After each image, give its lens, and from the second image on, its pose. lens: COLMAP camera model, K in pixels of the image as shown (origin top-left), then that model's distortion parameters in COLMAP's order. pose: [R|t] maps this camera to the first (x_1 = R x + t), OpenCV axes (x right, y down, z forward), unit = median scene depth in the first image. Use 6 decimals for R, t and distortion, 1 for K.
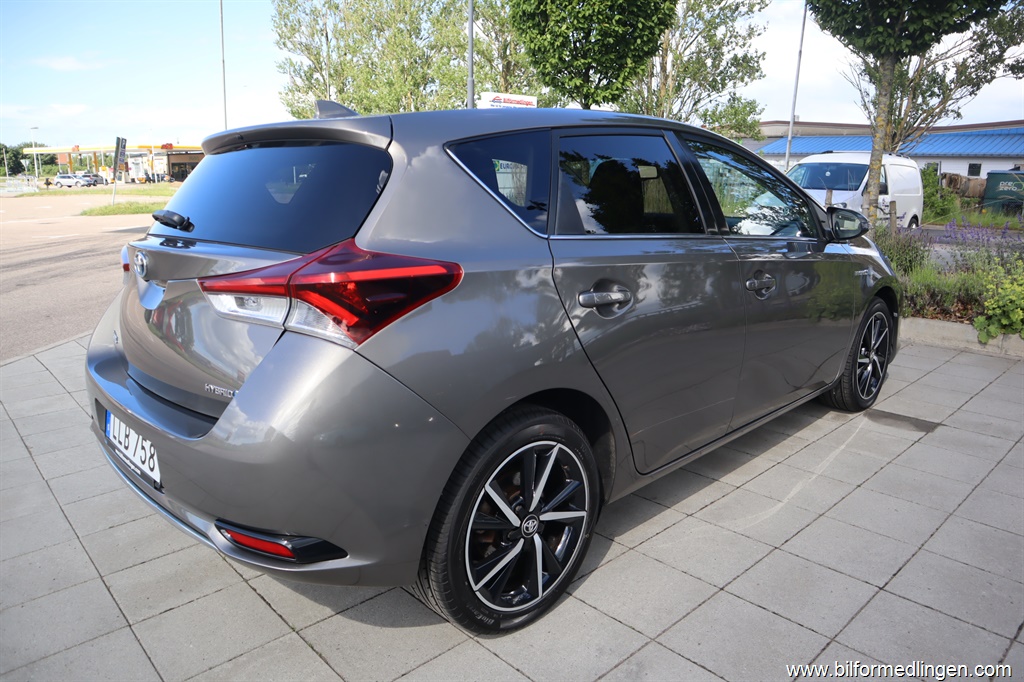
lens RADIAL K [[703.8, 0, 512.0], [0, 703.8, 341.0], [0, 0, 1]] dist [-0.116882, 0.065351]
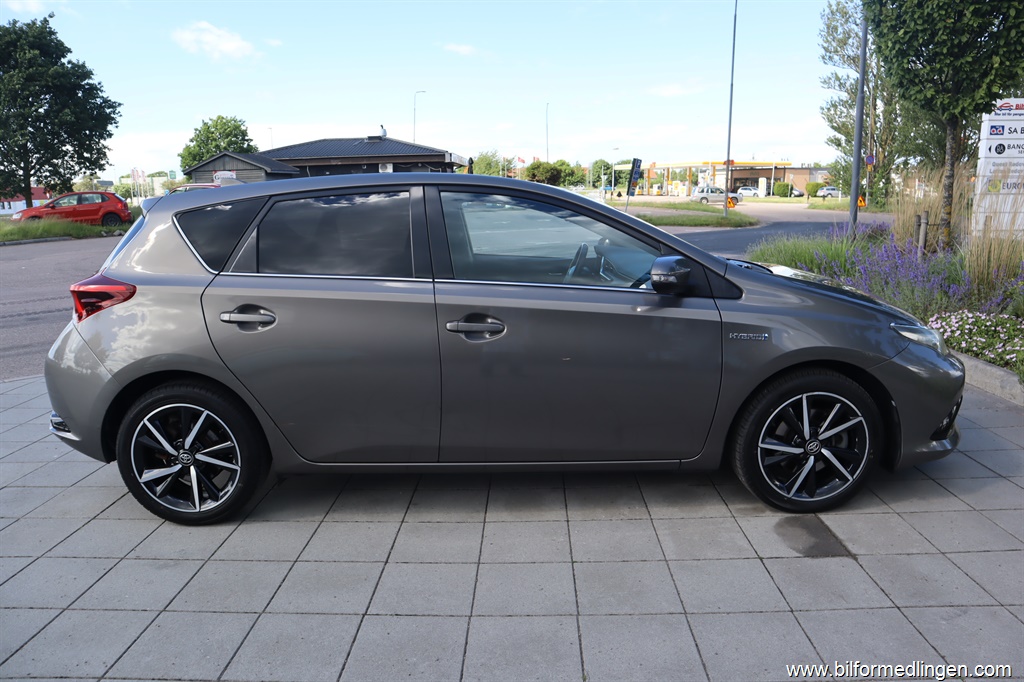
lens RADIAL K [[699.8, 0, 518.6], [0, 699.8, 357.8], [0, 0, 1]] dist [-0.119861, 0.070988]
pose [[0.727323, 0.148330, -0.670074, 0.815927], [-0.145835, 0.987470, 0.060295, -0.080478], [0.670622, 0.053866, 0.739841, 0.196121]]
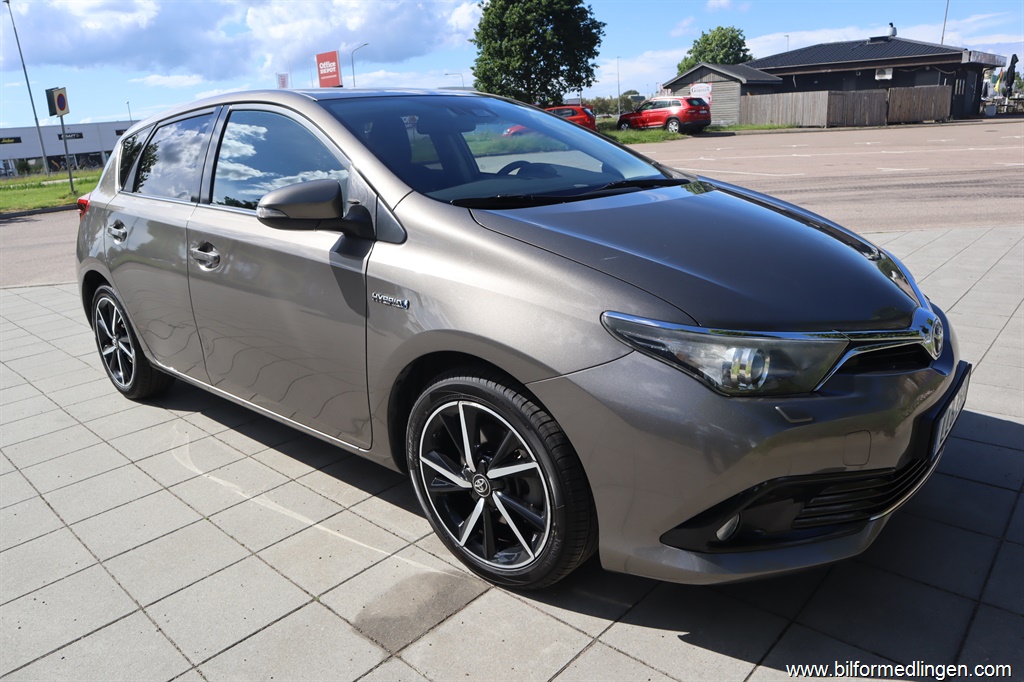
lens RADIAL K [[703.8, 0, 512.0], [0, 703.8, 341.0], [0, 0, 1]] dist [-0.116882, 0.065351]
pose [[0.098965, 0.290085, -0.951870, 1.020086], [-0.175360, 0.946680, 0.270271, -0.230689], [0.979518, 0.140173, 0.144557, 0.963381]]
